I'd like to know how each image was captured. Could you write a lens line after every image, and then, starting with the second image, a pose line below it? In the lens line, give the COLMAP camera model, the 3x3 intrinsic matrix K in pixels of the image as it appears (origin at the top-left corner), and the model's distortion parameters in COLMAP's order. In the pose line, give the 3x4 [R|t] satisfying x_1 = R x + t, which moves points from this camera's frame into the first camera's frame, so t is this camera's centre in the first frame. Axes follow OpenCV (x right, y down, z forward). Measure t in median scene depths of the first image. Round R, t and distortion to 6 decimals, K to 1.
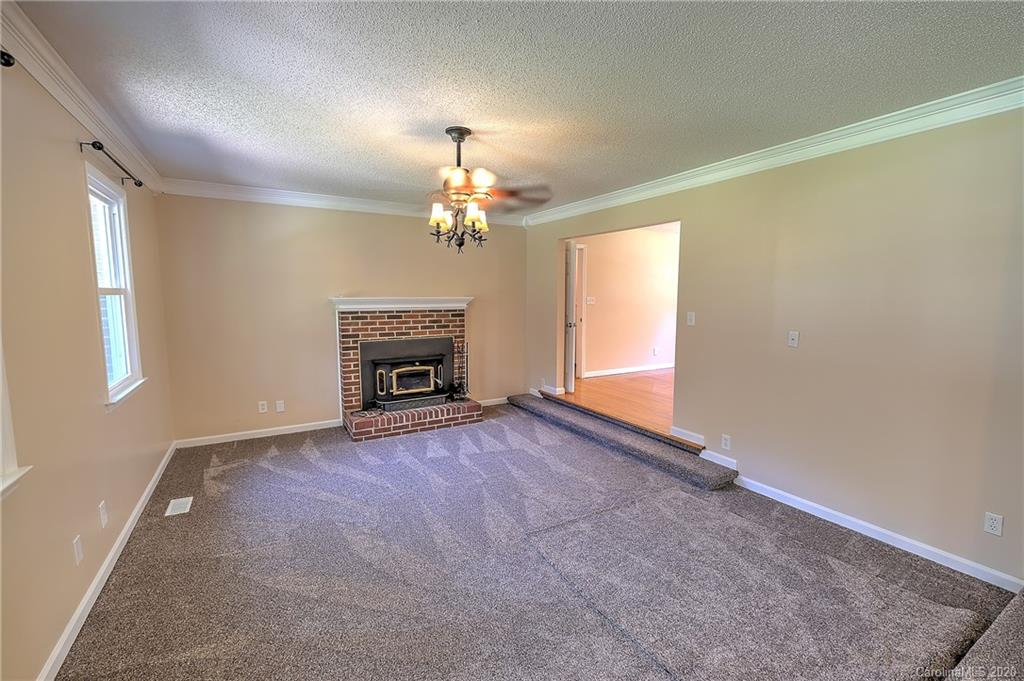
lens RADIAL K [[445.9, 0, 513.1], [0, 445.9, 345.6], [0, 0, 1]] dist [-0.005526, 0.000869]
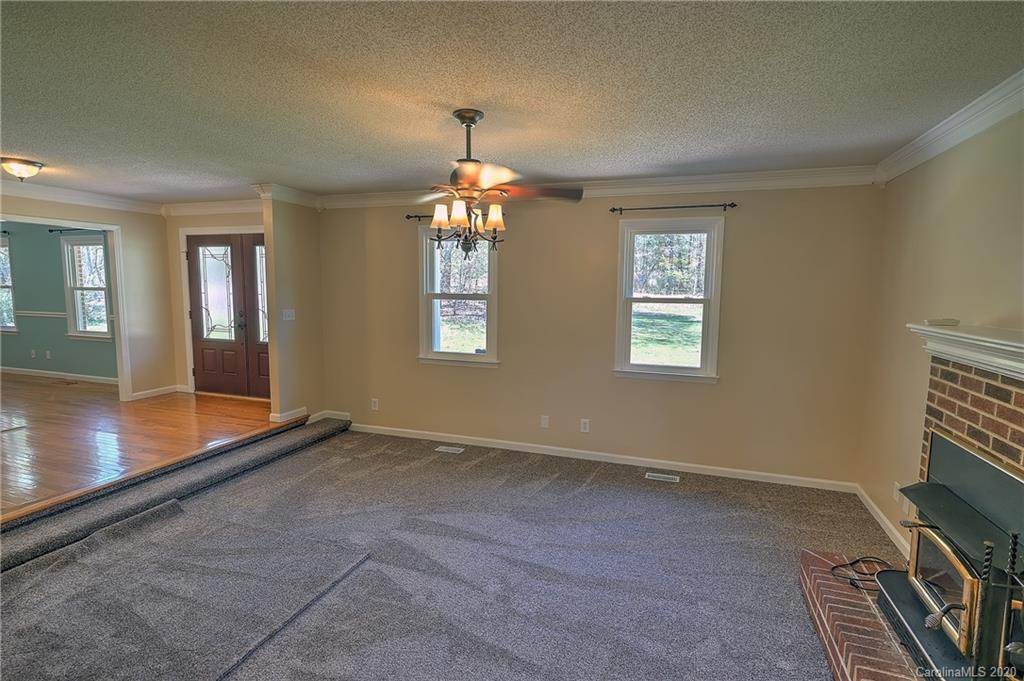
lens RADIAL K [[498.2, 0, 509.4], [0, 498.2, 324.4], [0, 0, 1]] dist [0.035809, -0.000470]
pose [[-0.764748, 0.034813, -0.643388, 0.283971], [-0.092107, 0.982378, 0.162636, -0.151374], [0.637712, 0.183636, -0.748065, 1.091435]]
